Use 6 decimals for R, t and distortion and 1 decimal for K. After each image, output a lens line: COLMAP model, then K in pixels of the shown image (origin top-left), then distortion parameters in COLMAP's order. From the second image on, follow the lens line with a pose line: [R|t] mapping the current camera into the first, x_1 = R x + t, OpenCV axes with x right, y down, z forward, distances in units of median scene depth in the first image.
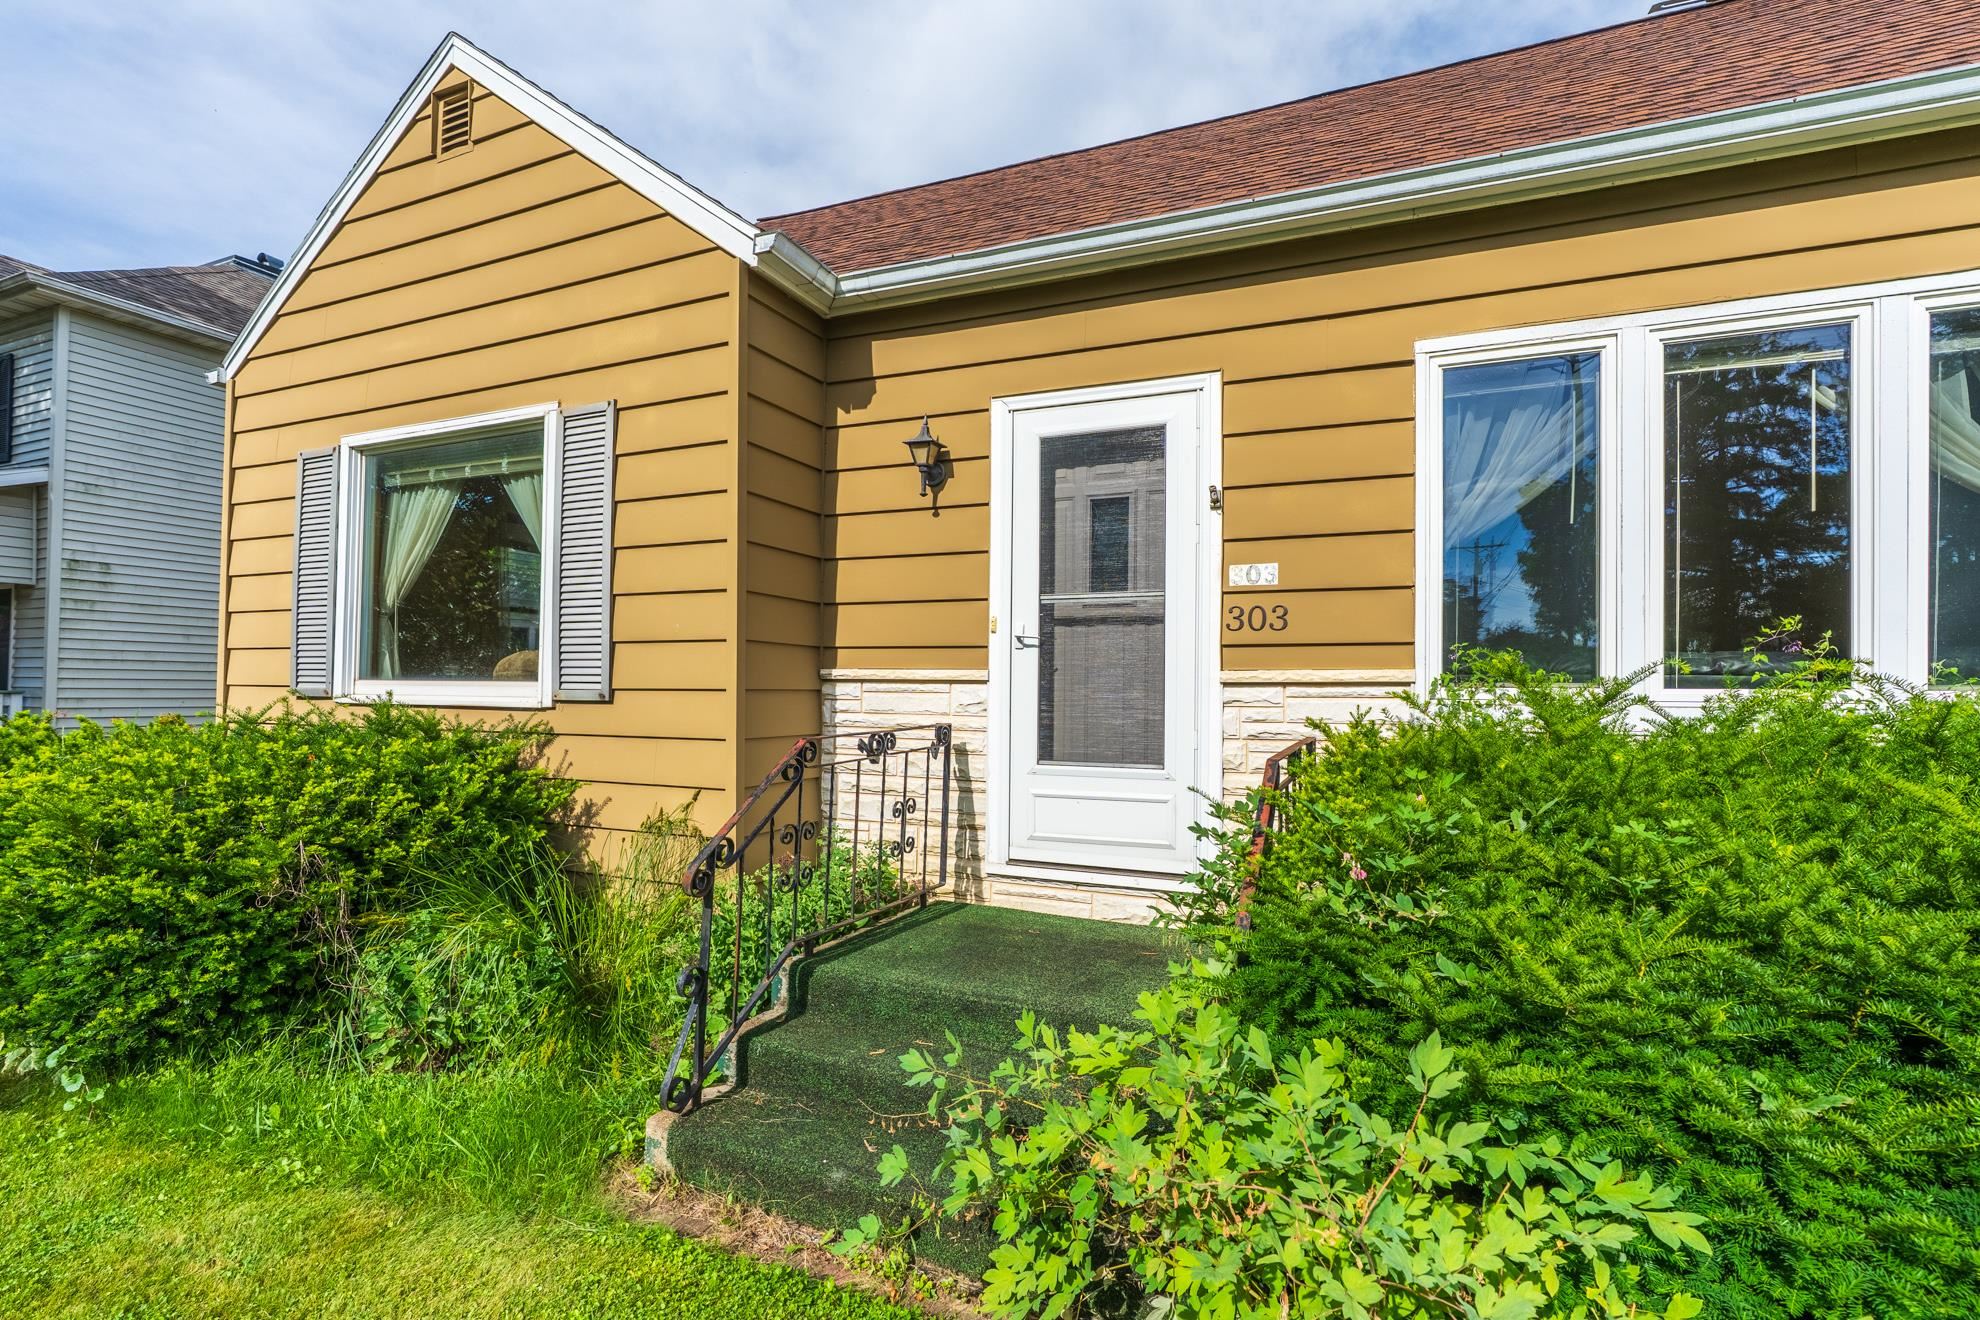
lens RADIAL K [[653.9, 0, 989.4], [0, 653.9, 656.1], [0, 0, 1]] dist [-0.001920, -0.000048]
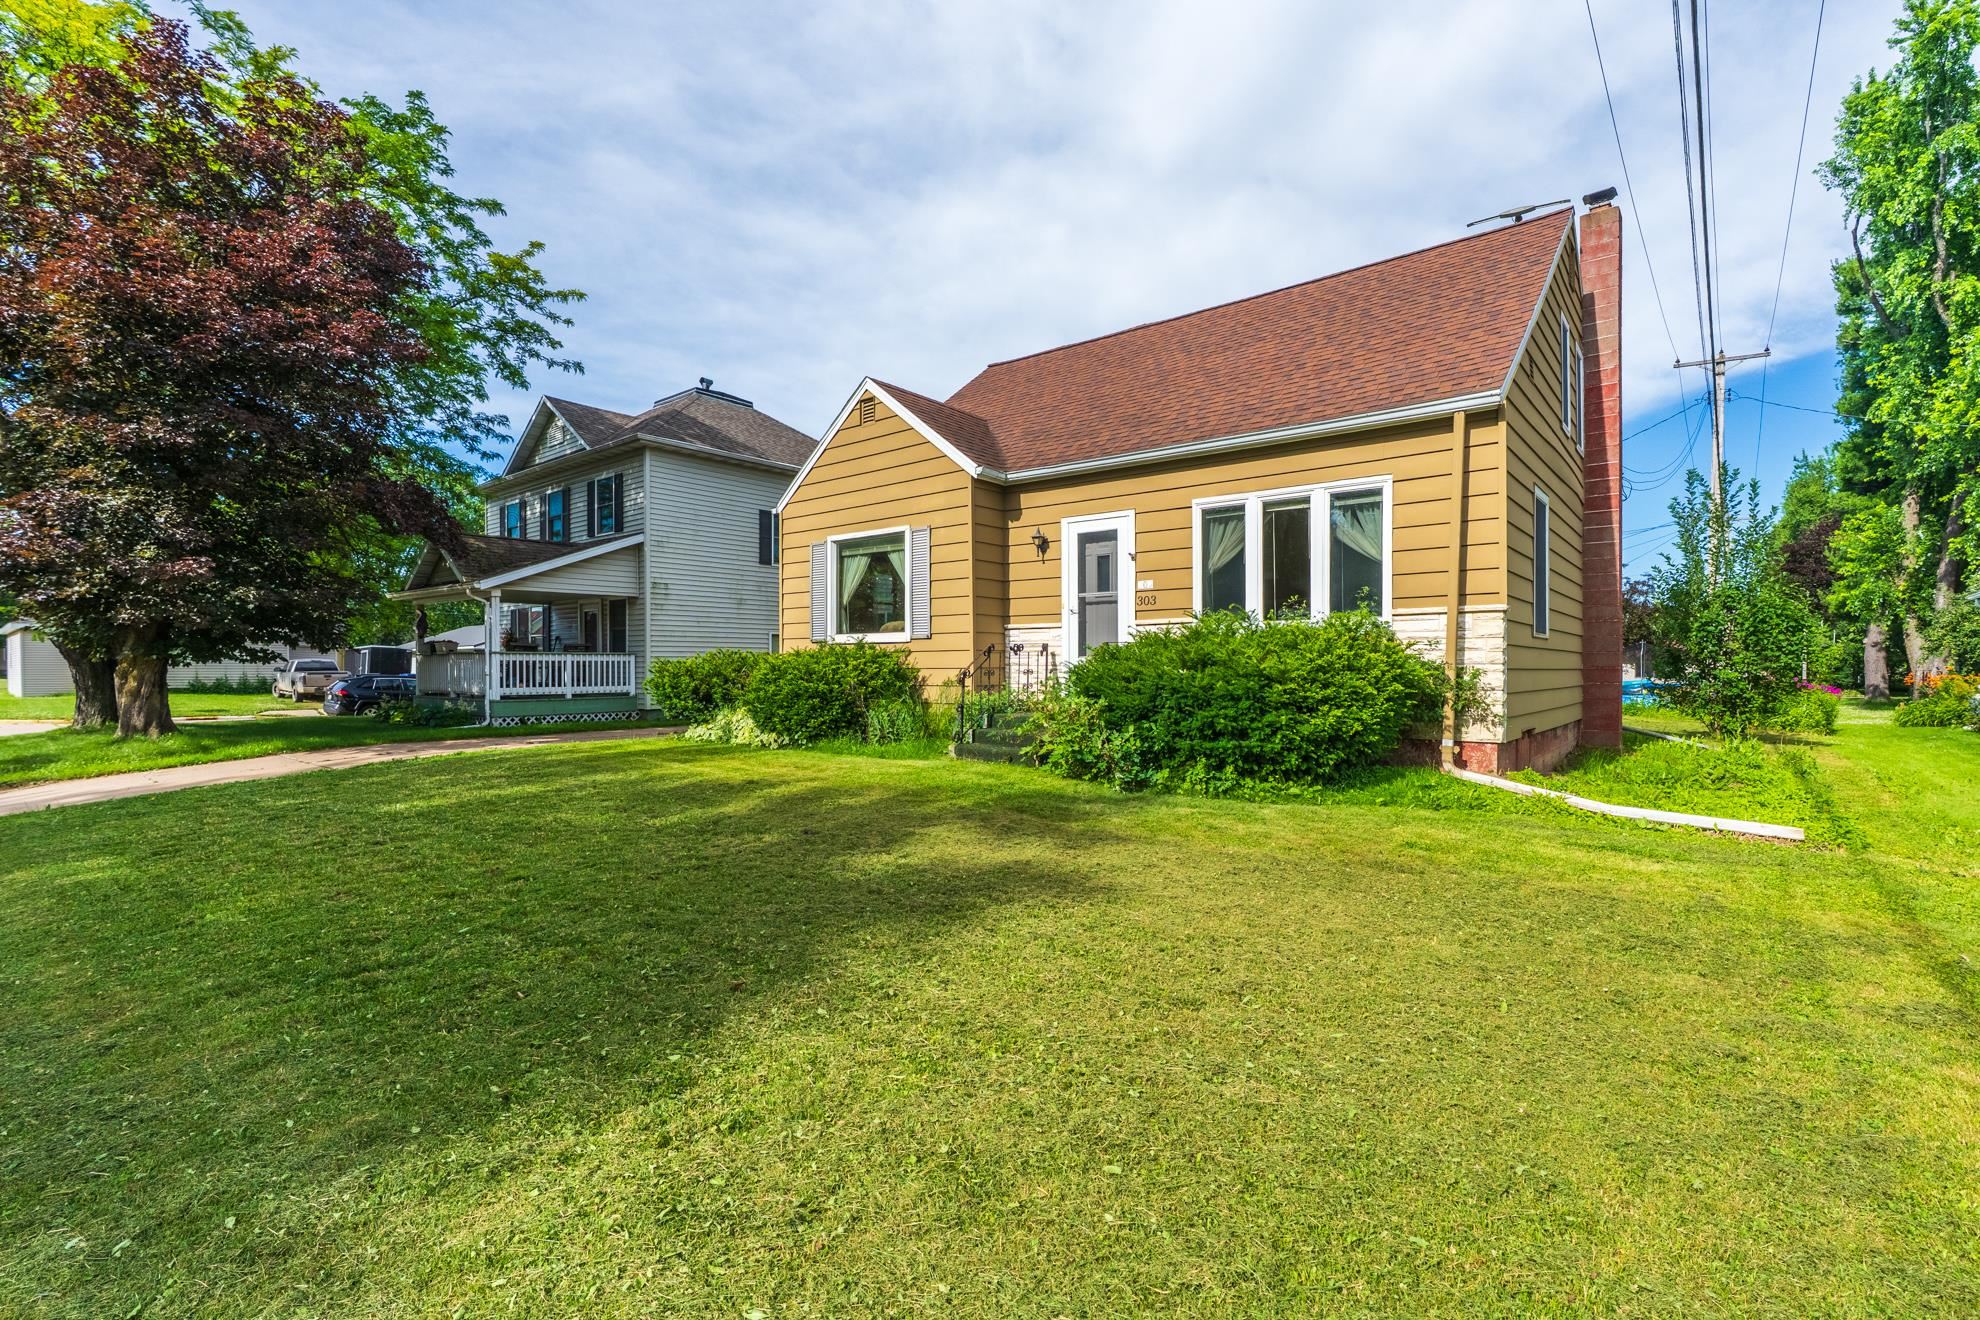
lens RADIAL K [[896.5, 0, 976.2], [0, 896.5, 665.3], [0, 0, 1]] dist [-0.009794, 0.000179]
pose [[0.919111, -0.005171, -0.393964, 1.090805], [0.016942, 0.999508, 0.026407, 0.090174], [0.393633, -0.030945, 0.918746, -2.420500]]
